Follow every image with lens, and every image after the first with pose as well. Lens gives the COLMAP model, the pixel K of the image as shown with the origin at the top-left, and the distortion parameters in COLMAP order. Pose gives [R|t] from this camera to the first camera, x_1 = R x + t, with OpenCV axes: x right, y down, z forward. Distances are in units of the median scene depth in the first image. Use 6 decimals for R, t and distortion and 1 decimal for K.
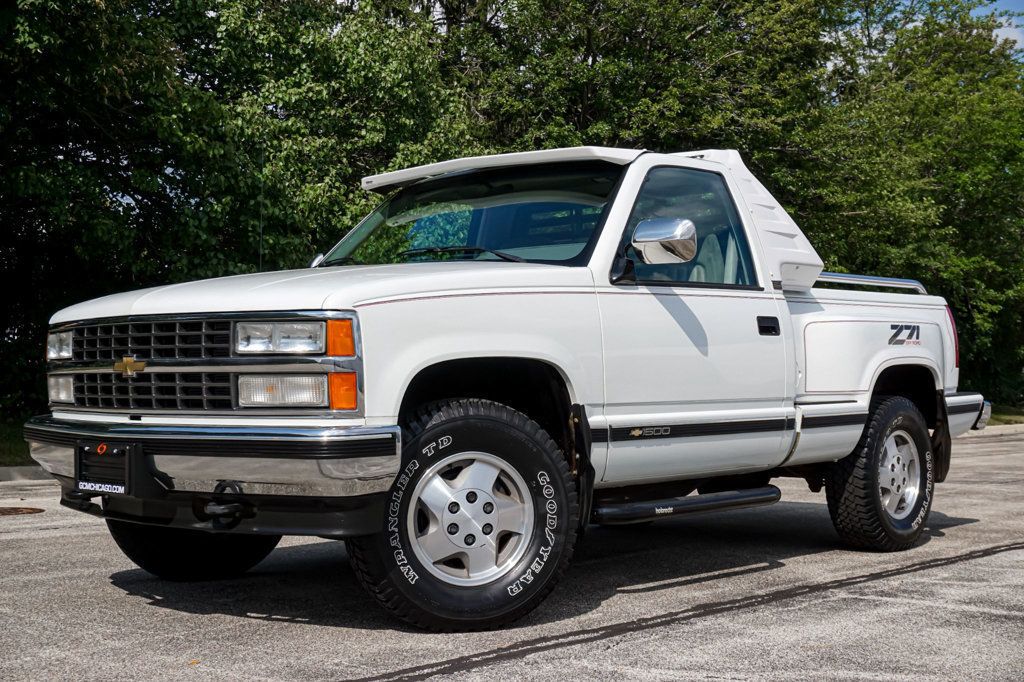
lens RADIAL K [[1331.1, 0, 514.3], [0, 1331.1, 344.5], [0, 0, 1]] dist [0.018151, -0.005771]
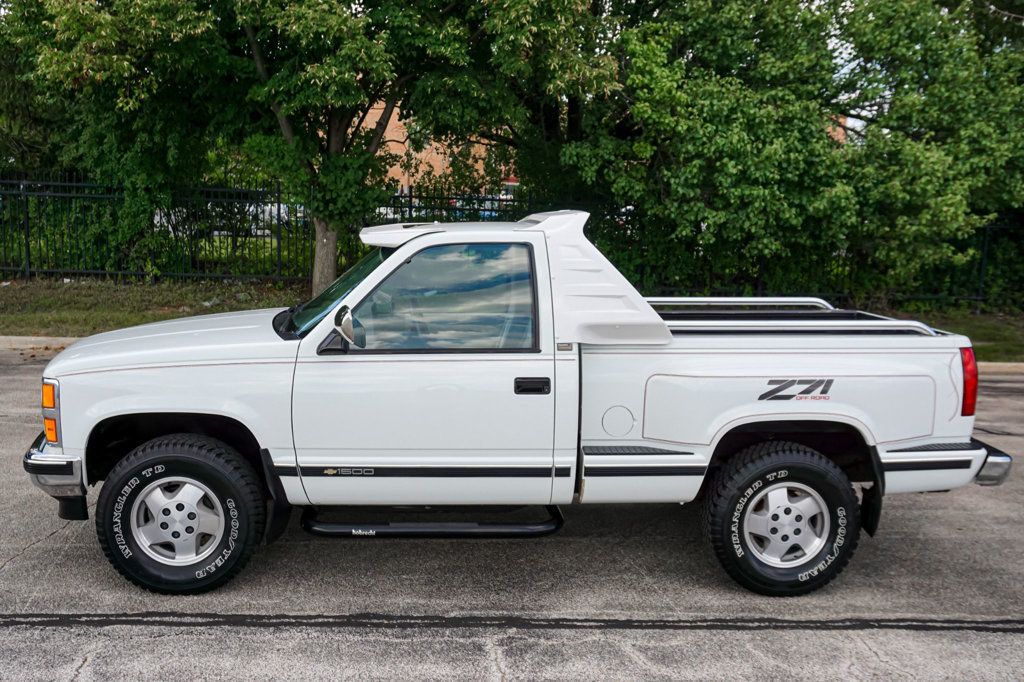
lens RADIAL K [[978.3, 0, 512.0], [0, 978.3, 341.0], [0, 0, 1]] dist [-0.011272, 0.008632]
pose [[0.722960, 0.108419, -0.682330, 0.684092], [-0.008906, 0.988991, 0.147709, -0.160390], [0.690832, -0.100711, 0.715966, 0.372363]]
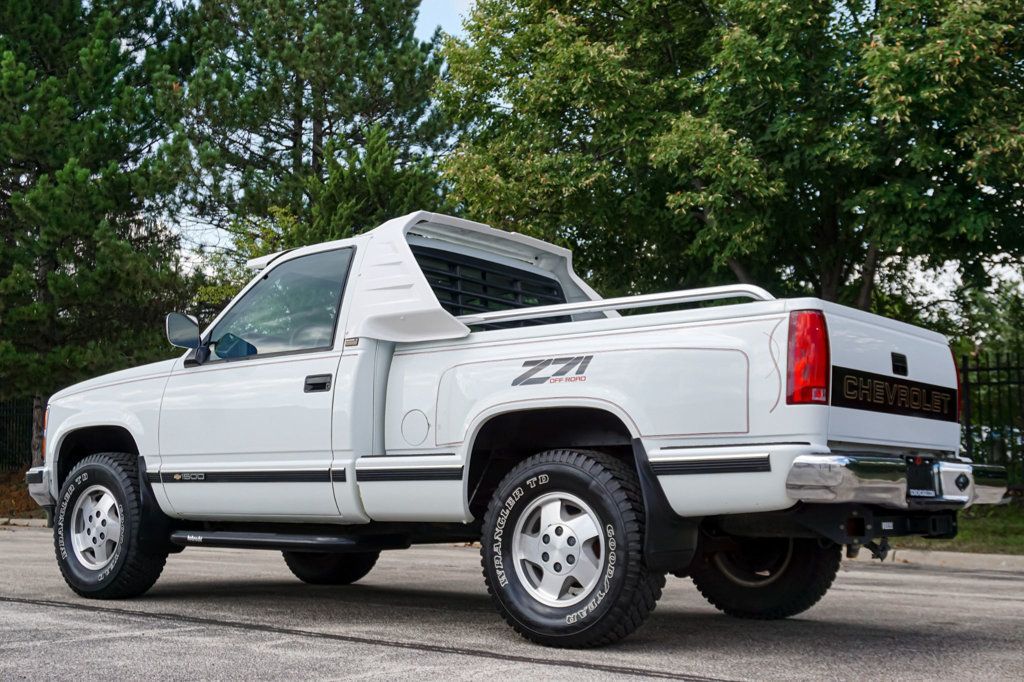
lens RADIAL K [[1314.7, 0, 515.6], [0, 1314.7, 338.3], [0, 0, 1]] dist [0.006809, 0.000972]
pose [[0.079227, -0.117731, -0.989880, 1.162228], [0.014022, 0.993035, -0.116984, 0.070418], [0.996758, -0.004612, 0.080326, 0.995917]]
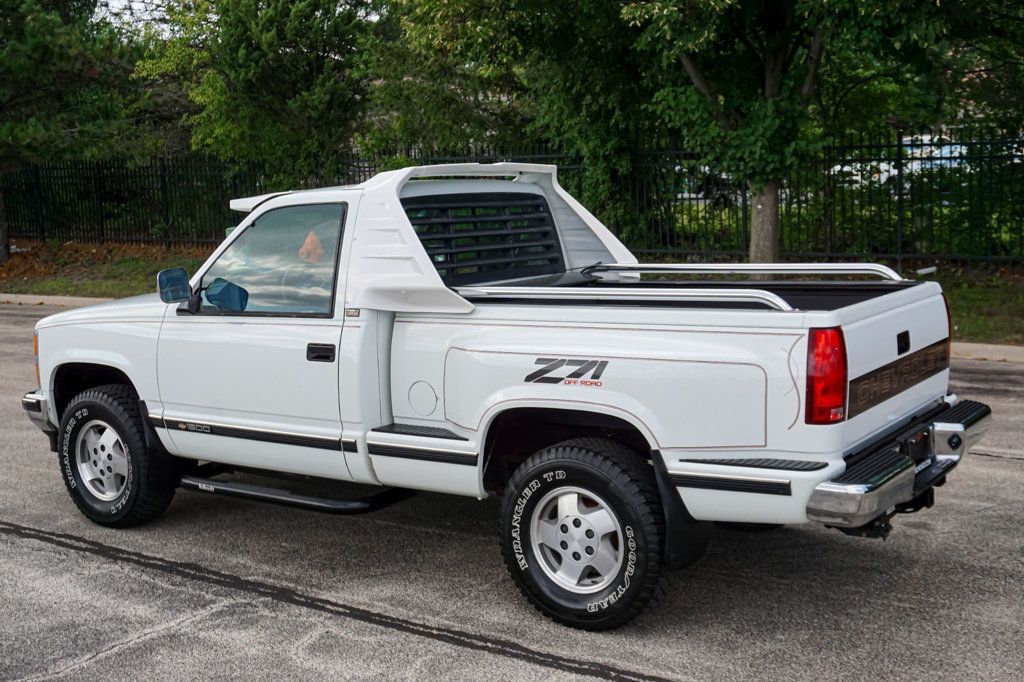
lens RADIAL K [[1245.0, 0, 512.0], [0, 1245.0, 341.0], [0, 0, 1]] dist [0.005050, 0.017597]
pose [[0.134918, 0.123758, -0.983098, 1.108674], [0.052617, 0.989875, 0.131832, -0.136542], [0.989459, -0.069514, 0.127040, 0.951144]]
